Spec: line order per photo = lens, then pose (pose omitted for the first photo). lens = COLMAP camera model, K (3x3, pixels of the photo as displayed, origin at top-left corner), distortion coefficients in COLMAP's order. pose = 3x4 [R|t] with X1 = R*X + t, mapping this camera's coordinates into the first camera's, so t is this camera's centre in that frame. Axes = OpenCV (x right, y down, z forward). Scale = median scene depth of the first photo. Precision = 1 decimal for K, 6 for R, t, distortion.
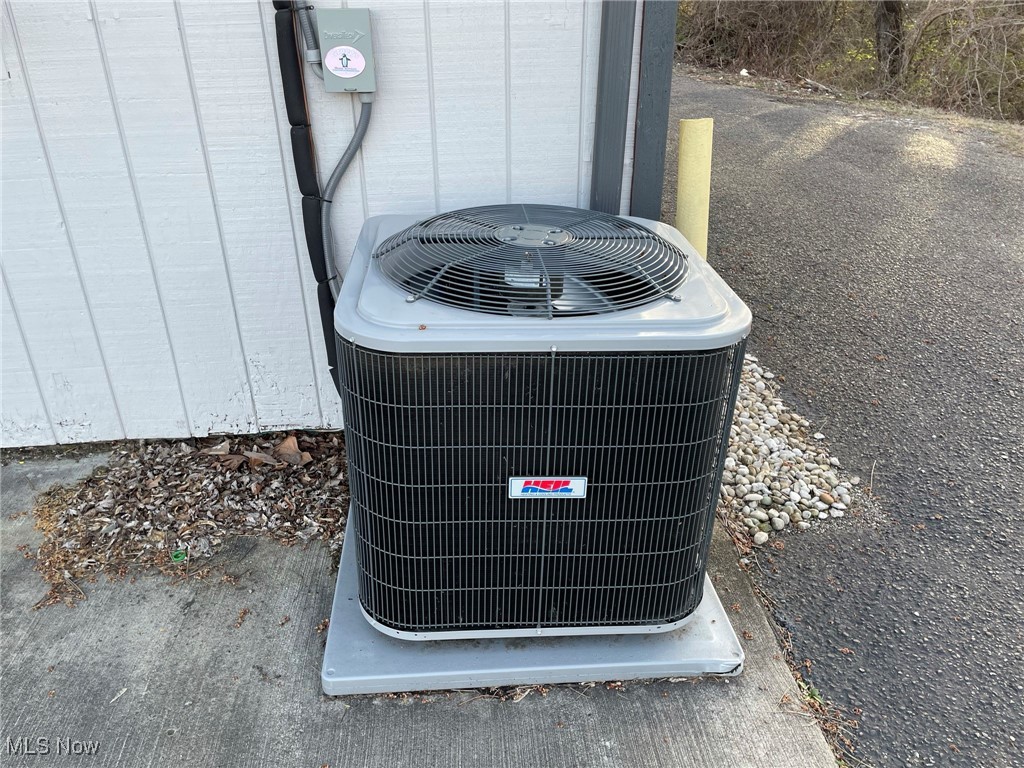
lens RADIAL K [[781.3, 0, 511.5], [0, 781.3, 383.7], [0, 0, 1]] dist [0.080362, -0.098779]
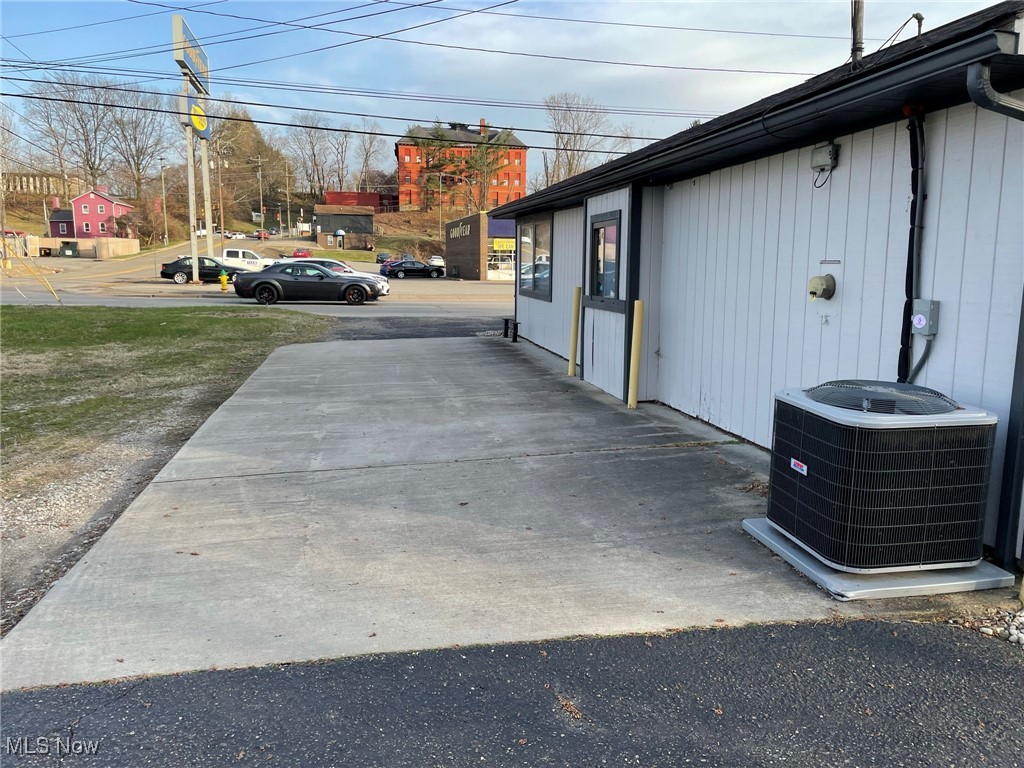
lens RADIAL K [[781.3, 0, 512.6], [0, 781.3, 382.2], [0, 0, 1]] dist [0.080362, -0.098779]
pose [[0.090251, 0.131954, -0.987139, 2.438862], [-0.458647, 0.885327, 0.076412, 0.119861], [0.884023, 0.445852, 0.140422, -0.301684]]
